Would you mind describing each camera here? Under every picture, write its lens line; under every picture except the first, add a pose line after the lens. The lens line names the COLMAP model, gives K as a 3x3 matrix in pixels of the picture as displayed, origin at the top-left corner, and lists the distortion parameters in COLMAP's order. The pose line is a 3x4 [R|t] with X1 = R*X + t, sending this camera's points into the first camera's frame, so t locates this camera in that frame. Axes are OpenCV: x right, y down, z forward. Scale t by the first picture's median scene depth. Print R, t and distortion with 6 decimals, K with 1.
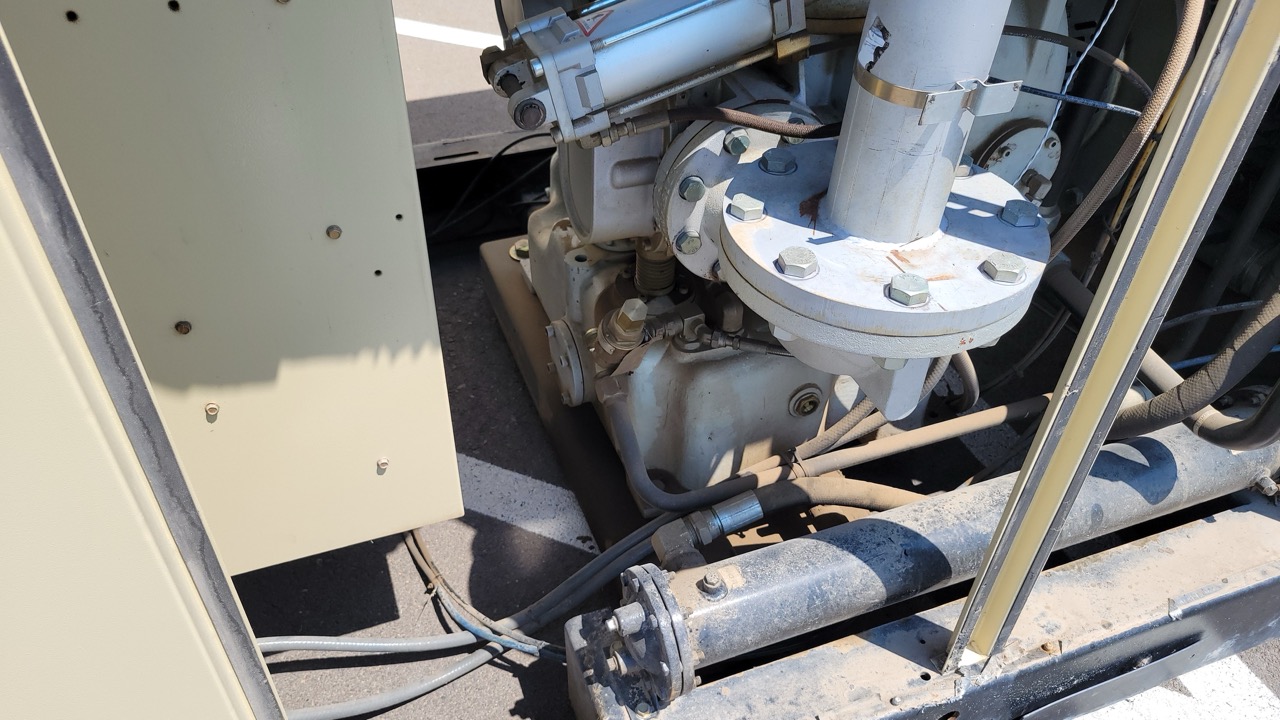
lens RADIAL K [[968.1, 0, 610.1], [0, 968.1, 356.1], [0, 0, 1]] dist [0.036294, -0.028586]
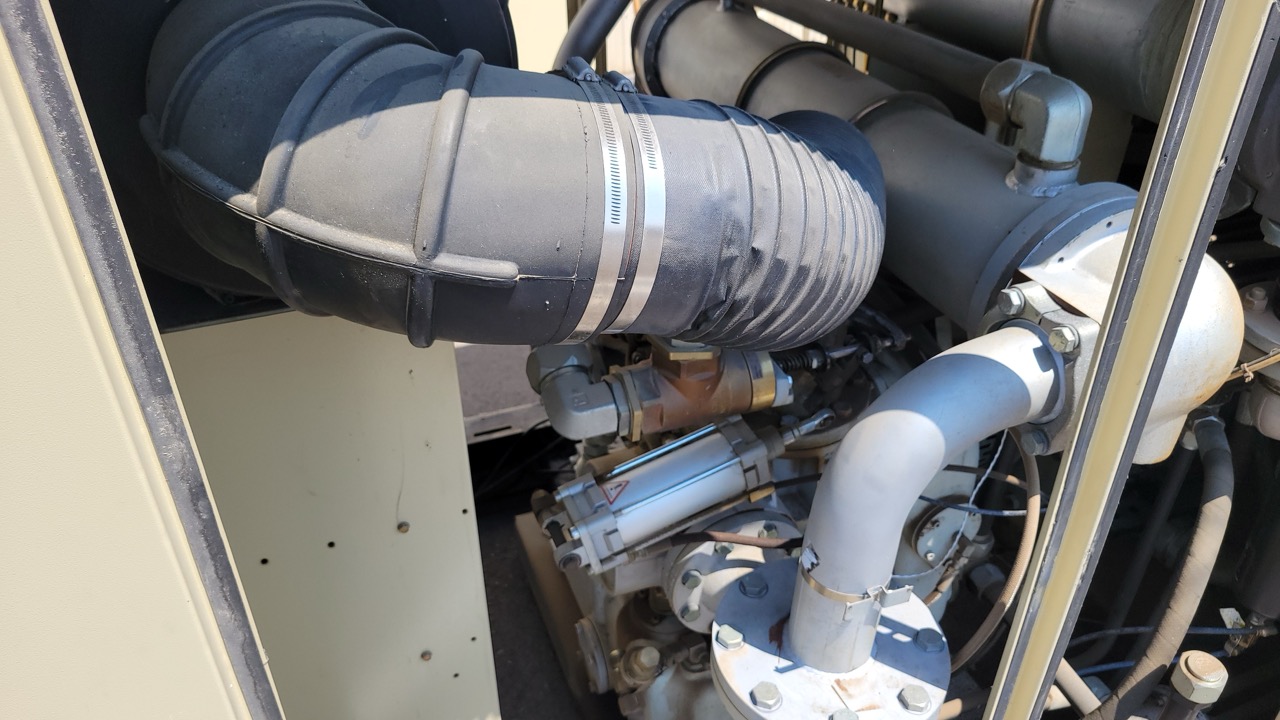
lens RADIAL K [[968.1, 0, 626.7], [0, 968.1, 364.0], [0, 0, 1]] dist [0.036294, -0.028586]
pose [[0.999838, -0.017820, 0.002602, -0.000973], [0.018001, 0.993103, -0.115854, -0.357199], [-0.000519, 0.115882, 0.993263, -0.377111]]
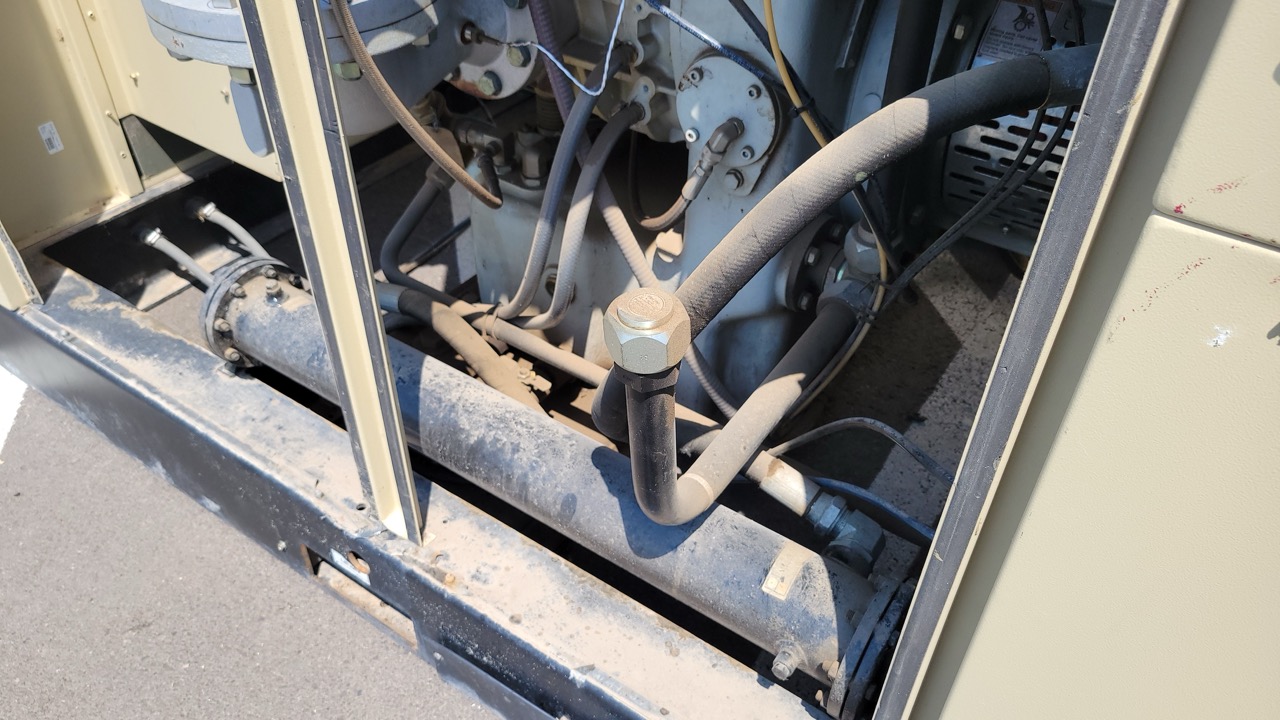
lens RADIAL K [[968.1, 0, 627.1], [0, 968.1, 358.1], [0, 0, 1]] dist [0.036294, -0.028586]
pose [[0.569687, 0.525022, -0.632304, 1.345916], [-0.536180, 0.820503, 0.198206, -0.185409], [0.622870, 0.226113, 0.748936, 0.505044]]
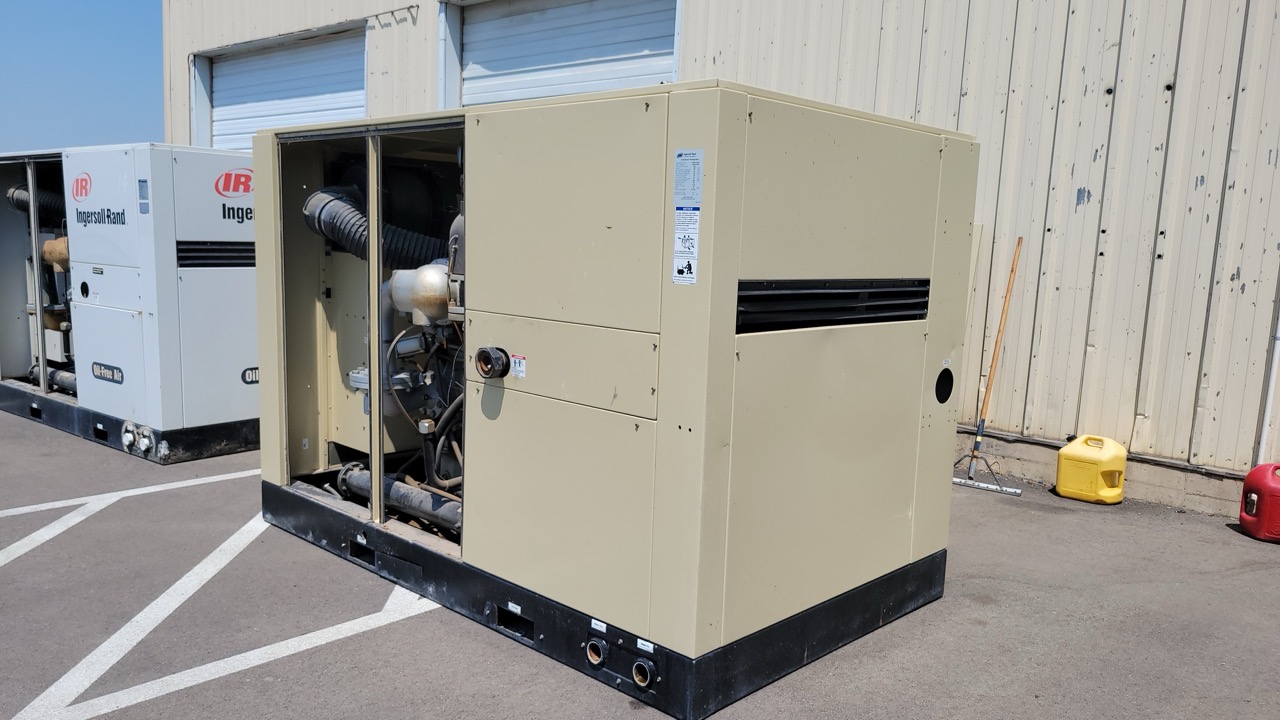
lens RADIAL K [[968.1, 0, 631.2], [0, 968.1, 369.7], [0, 0, 1]] dist [0.036294, -0.028586]
pose [[0.437242, 0.126096, -0.890460, 4.830602], [-0.600771, 0.777754, -0.184860, -0.005368], [0.669249, 0.615791, 0.415821, -0.167200]]
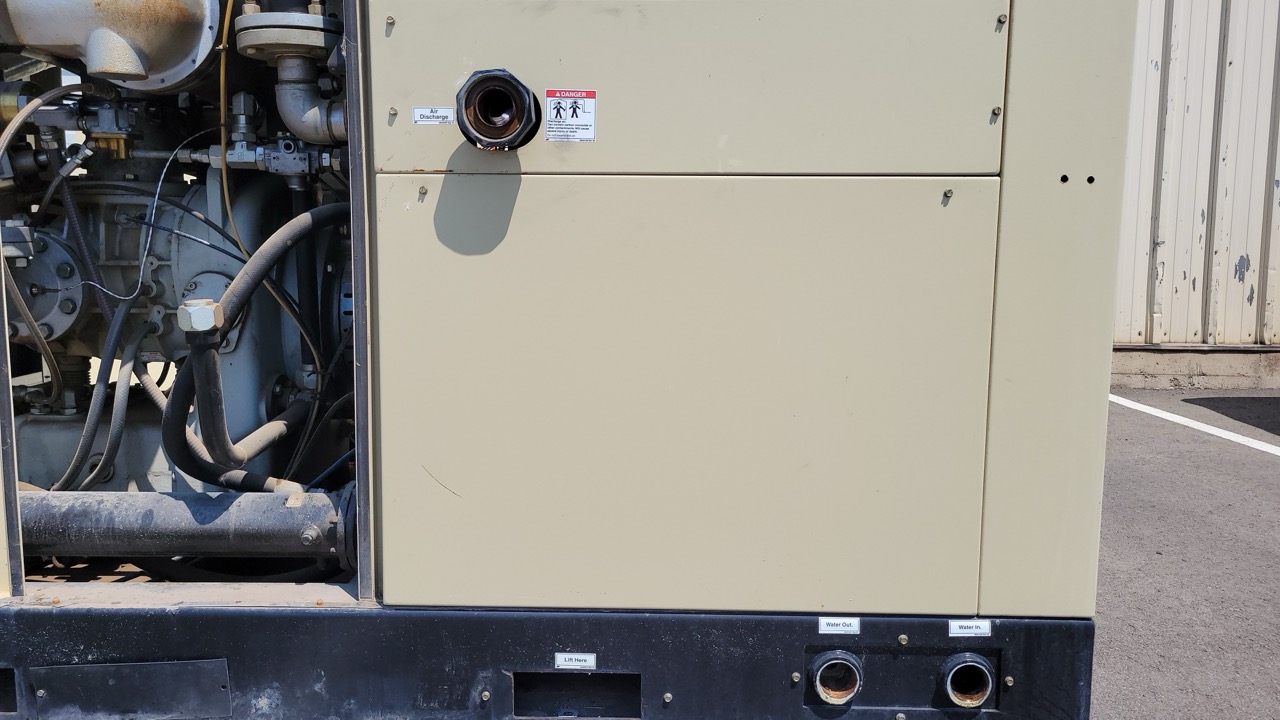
lens RADIAL K [[968.1, 0, 635.1], [0, 968.1, 361.4], [0, 0, 1]] dist [0.036294, -0.028586]
pose [[0.932331, 0.037130, -0.359694, 2.140702], [-0.230499, 0.827457, -0.512041, 0.693507], [0.278619, 0.560301, 0.780022, 0.051319]]
